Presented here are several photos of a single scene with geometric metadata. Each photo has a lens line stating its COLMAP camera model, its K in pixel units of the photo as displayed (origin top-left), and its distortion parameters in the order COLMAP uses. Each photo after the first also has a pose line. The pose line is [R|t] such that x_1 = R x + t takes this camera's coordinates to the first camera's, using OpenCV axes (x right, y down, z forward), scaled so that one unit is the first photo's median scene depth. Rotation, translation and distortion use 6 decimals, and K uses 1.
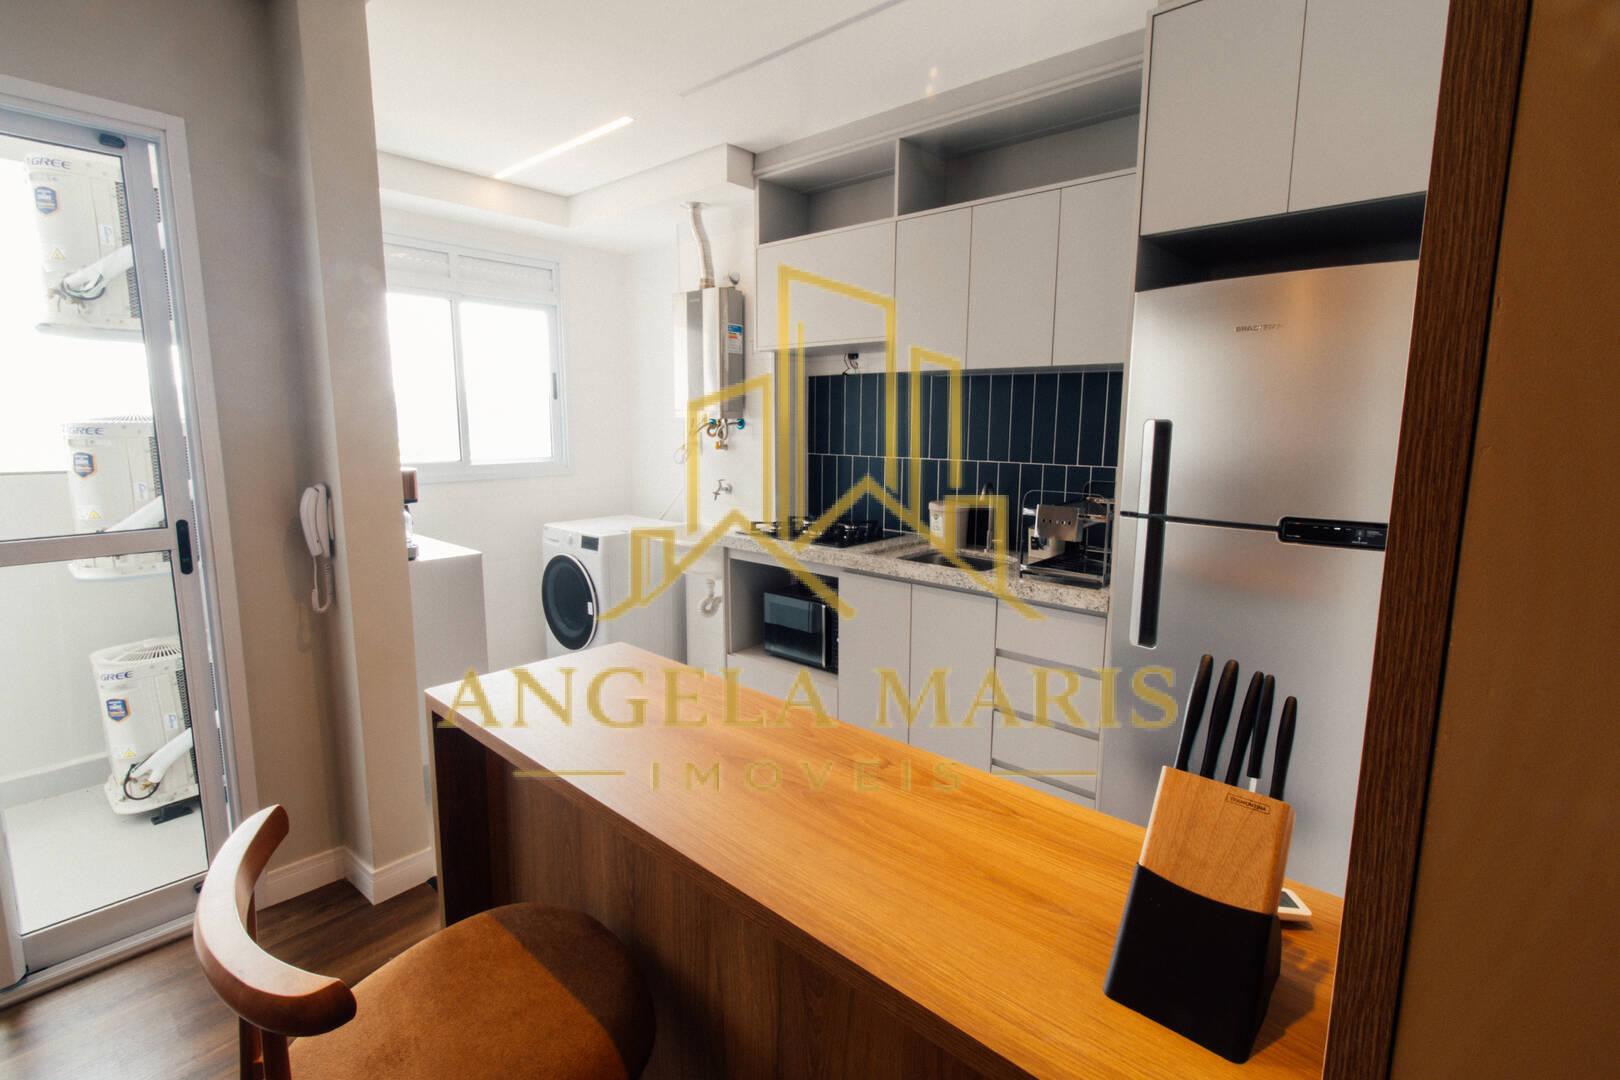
lens RADIAL K [[739.1, 0, 823.2], [0, 739.1, 523.8], [0, 0, 1]] dist [0.000287, 0.000244]
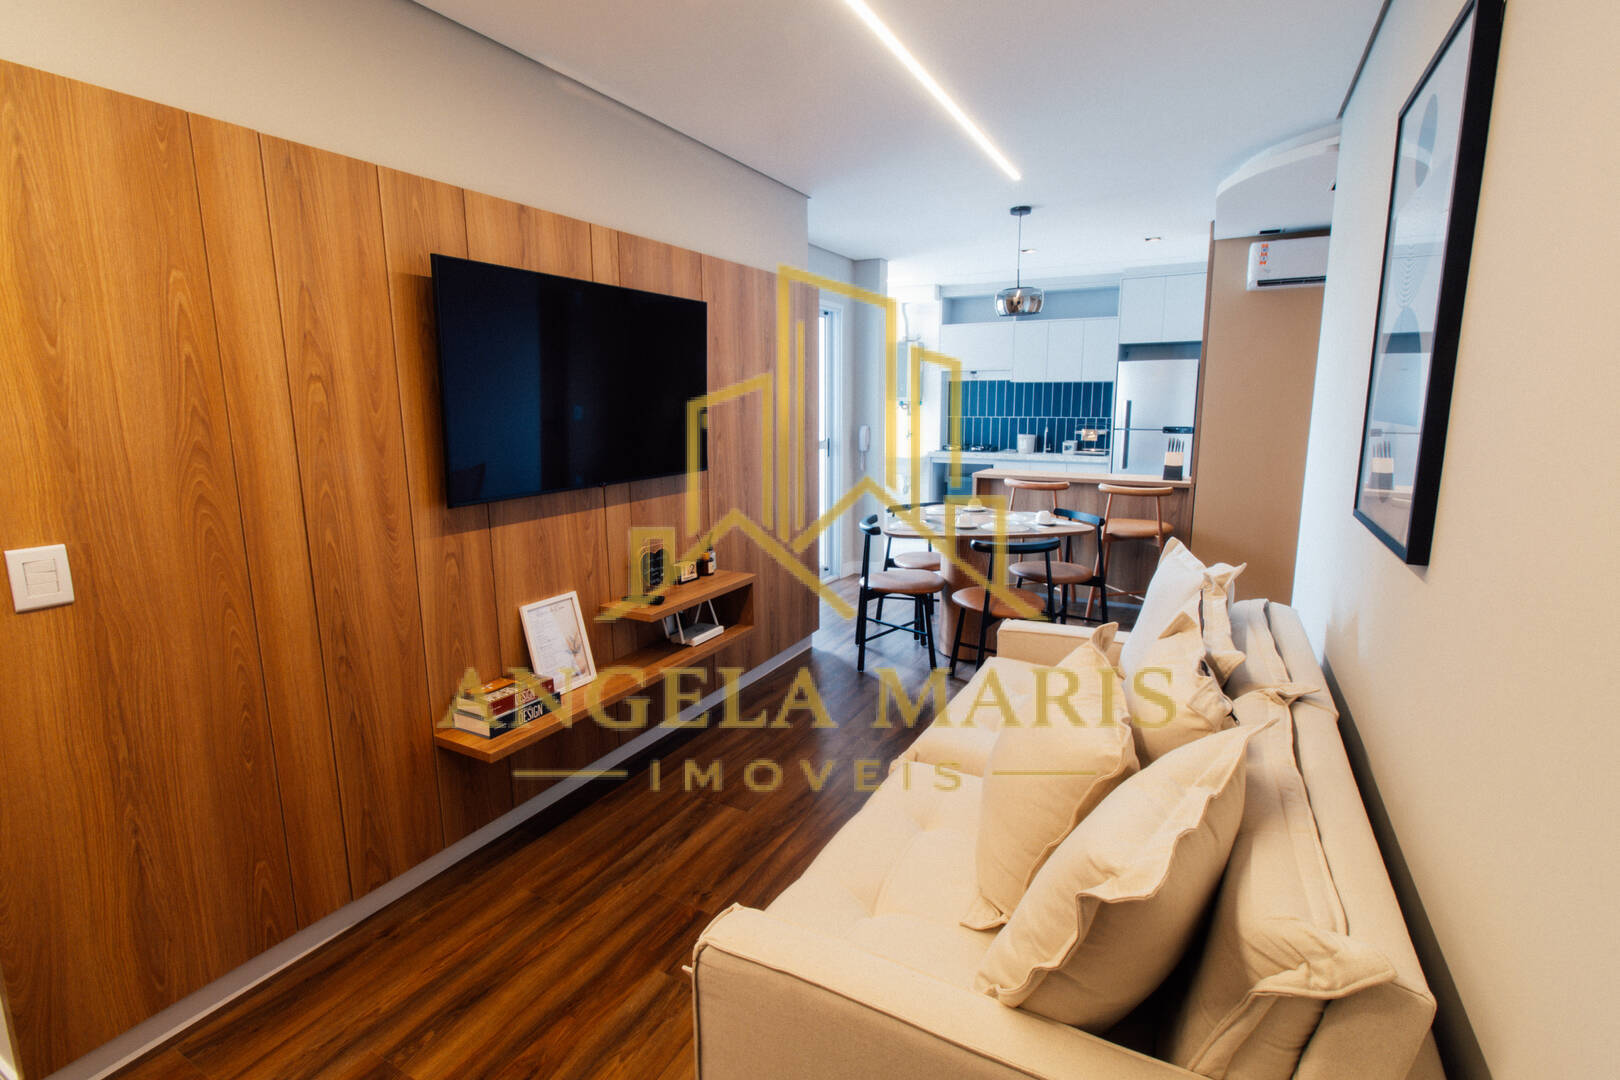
lens RADIAL K [[739.1, 0, 823.2], [0, 739.1, 523.8], [0, 0, 1]] dist [0.000287, 0.000244]
pose [[0.973576, -0.049034, 0.223035, -1.063807], [0.043362, 0.998601, 0.030260, 0.165120], [-0.224207, -0.019790, 0.974341, -1.258775]]
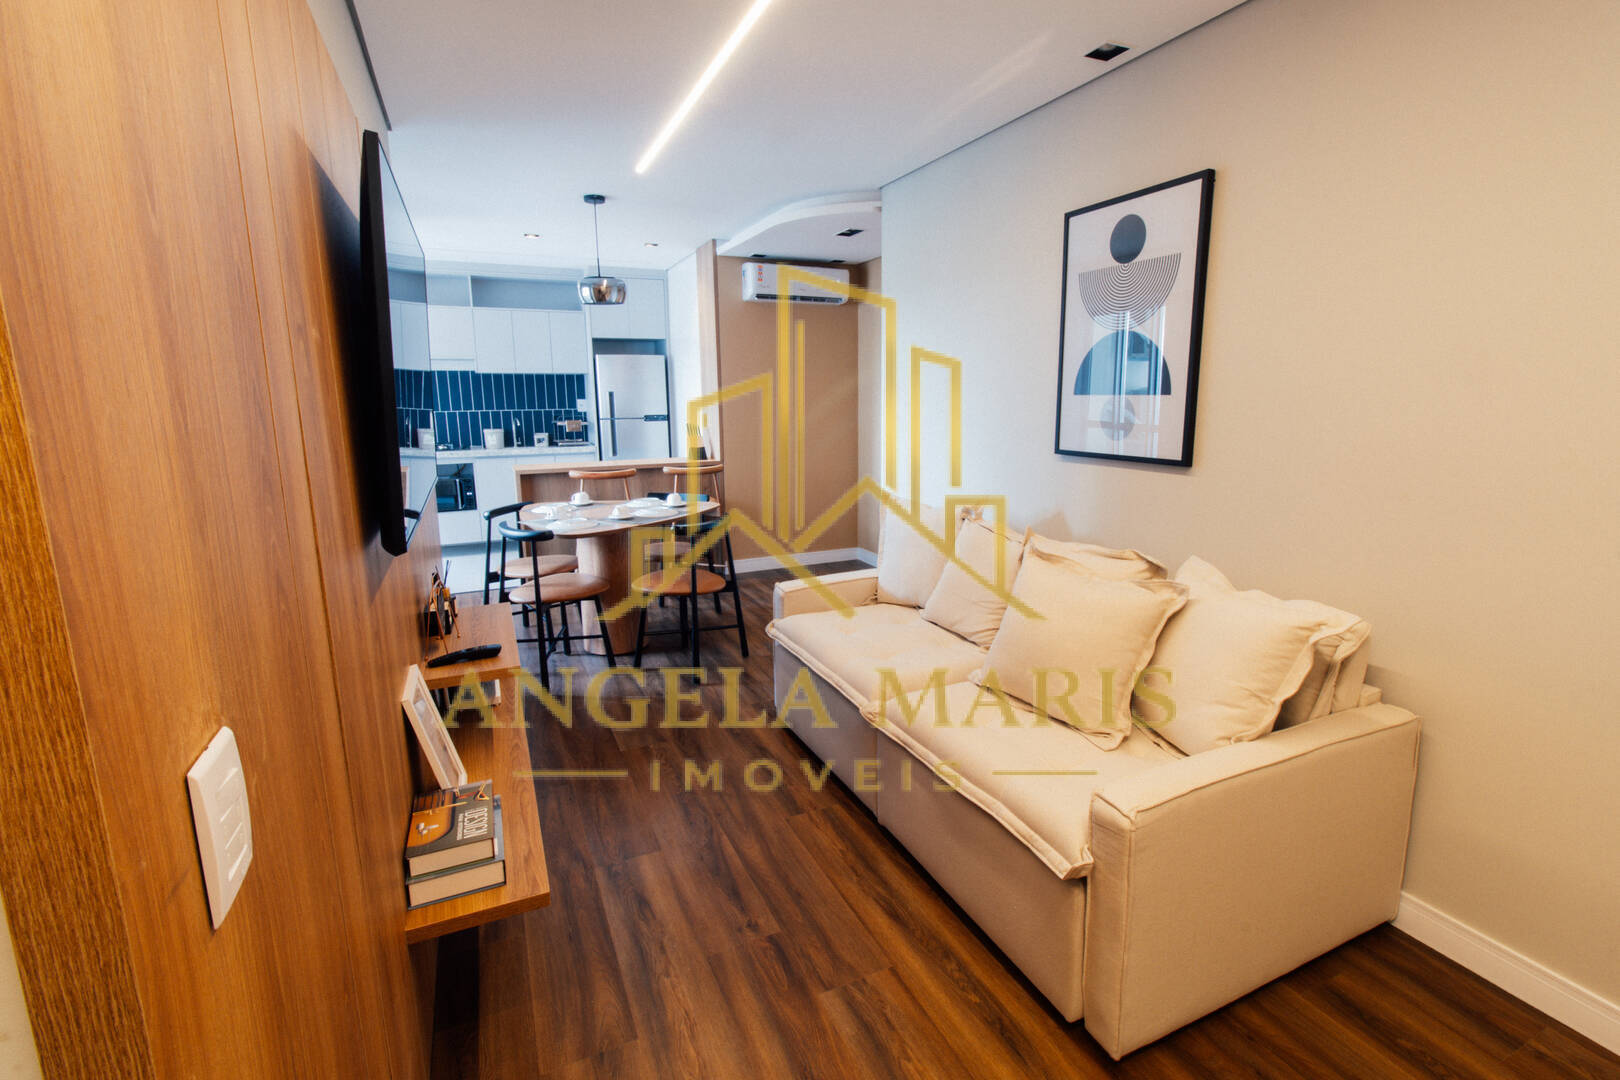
lens RADIAL K [[739.1, 0, 823.2], [0, 739.1, 523.8], [0, 0, 1]] dist [0.000287, 0.000244]
pose [[0.403083, -0.172090, 0.898838, -1.558249], [0.139963, 0.982199, 0.125285, 0.117370], [-0.904397, 0.075304, 0.419994, -0.883300]]
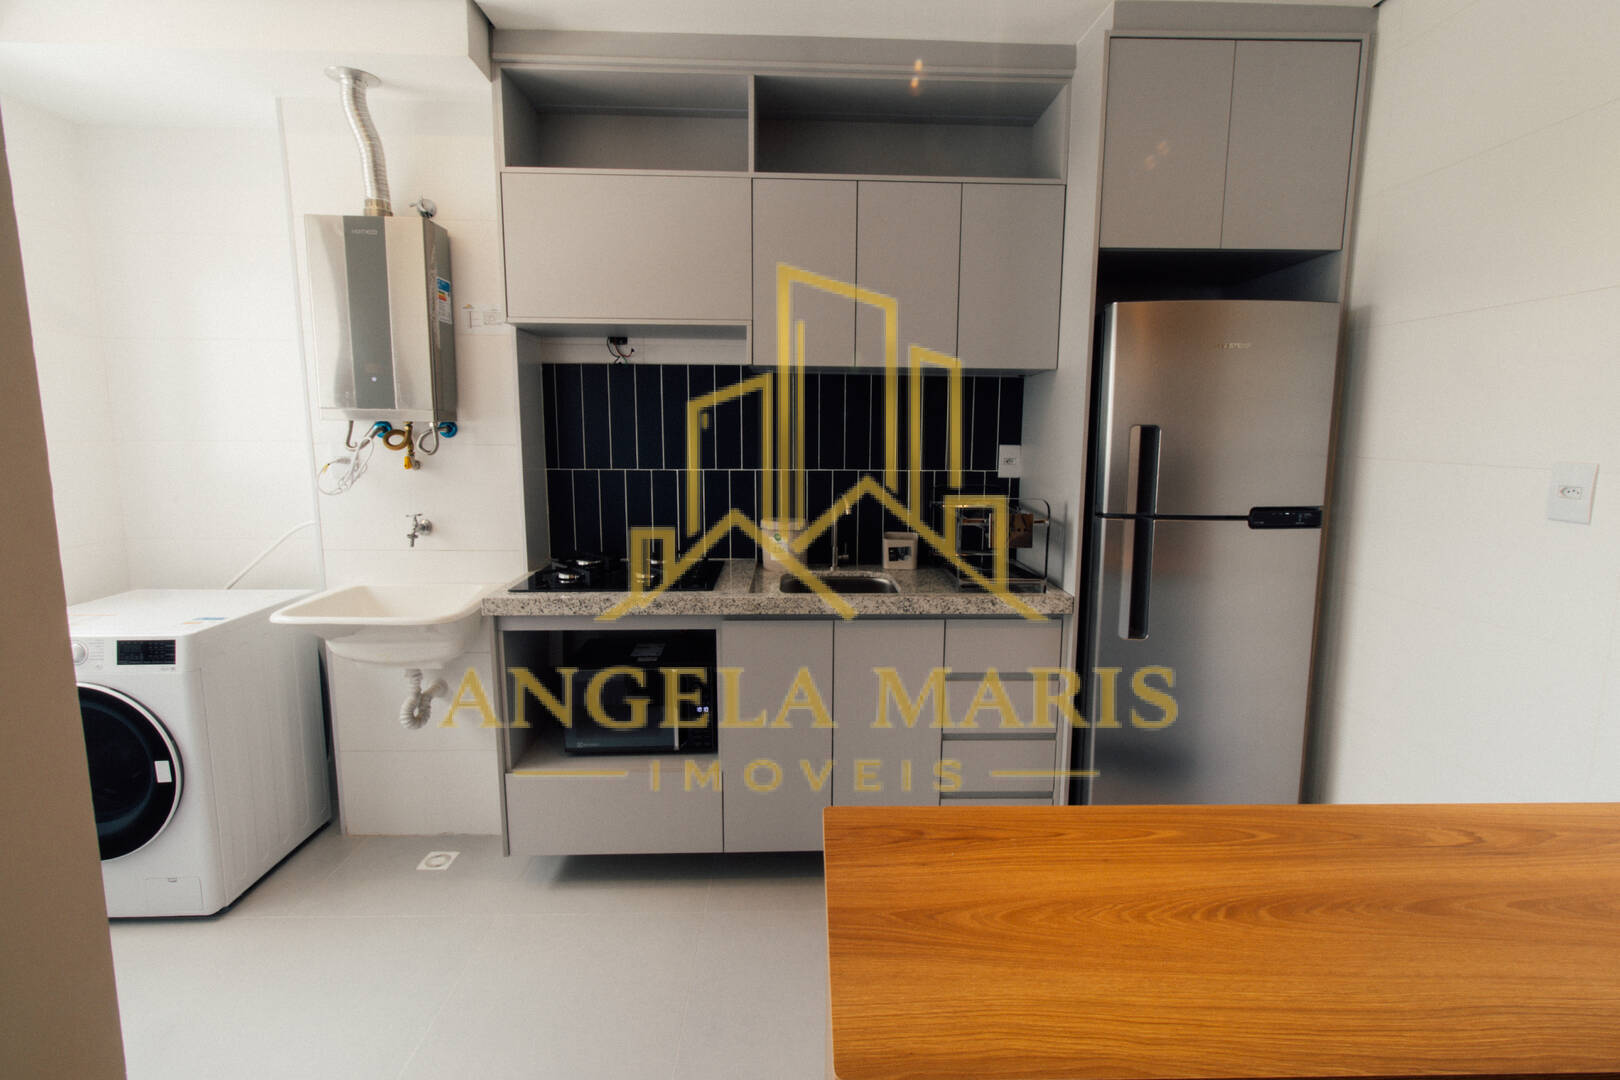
lens RADIAL K [[739.1, 0, 823.2], [0, 739.1, 523.8], [0, 0, 1]] dist [0.000287, 0.000244]
pose [[0.732552, -0.092403, 0.674411, -0.387287], [0.092894, 0.995045, 0.035431, -0.050627], [-0.674343, 0.036693, 0.737506, 0.336739]]
